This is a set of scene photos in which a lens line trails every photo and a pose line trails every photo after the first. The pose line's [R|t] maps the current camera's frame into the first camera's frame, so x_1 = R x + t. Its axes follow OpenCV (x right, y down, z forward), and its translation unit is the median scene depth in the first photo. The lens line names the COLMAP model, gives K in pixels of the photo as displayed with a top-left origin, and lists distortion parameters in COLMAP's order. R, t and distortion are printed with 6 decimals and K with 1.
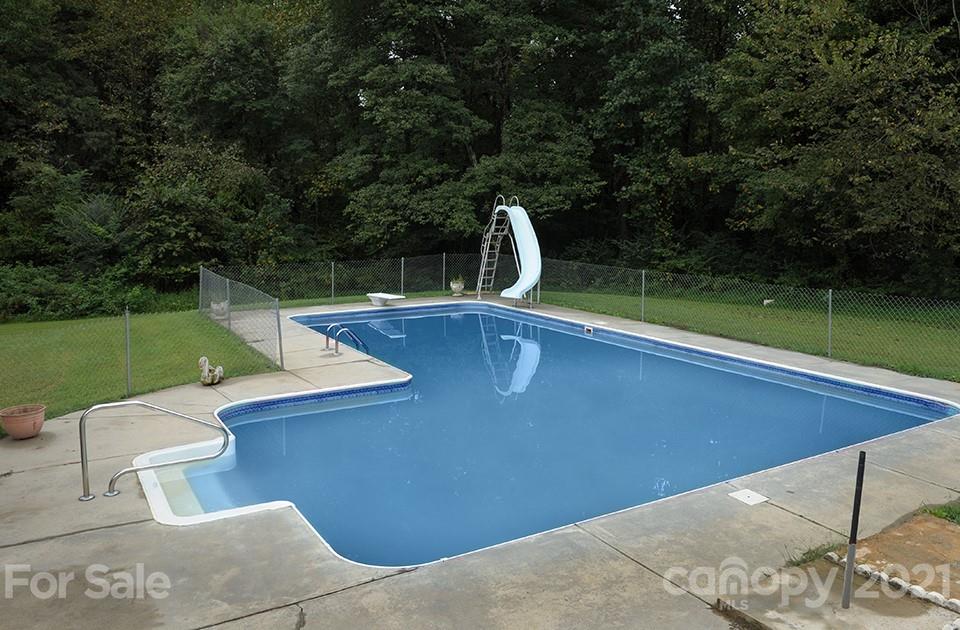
lens RADIAL K [[746.2, 0, 480.0], [0, 746.2, 315.0], [0, 0, 1]] dist [-0.001417, -0.036385]
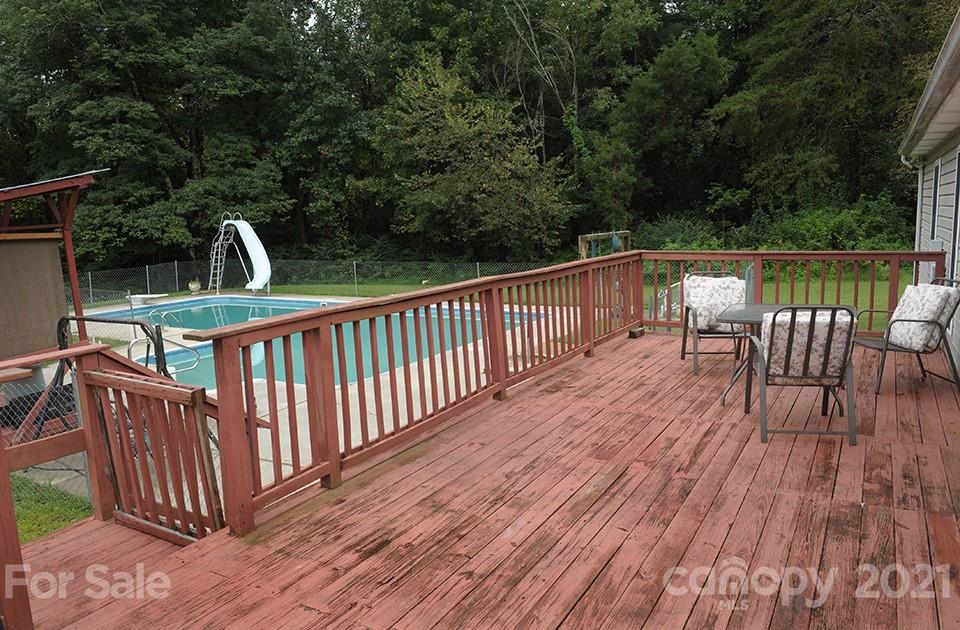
lens RADIAL K [[689.6, 0, 480.0], [0, 689.6, 315.0], [0, 0, 1]] dist [-0.040759, -0.001011]
pose [[0.872969, -0.091697, 0.479080, -0.149898], [0.094927, 0.995330, 0.017534, 0.030125], [-0.478450, 0.030171, 0.877596, -0.195251]]
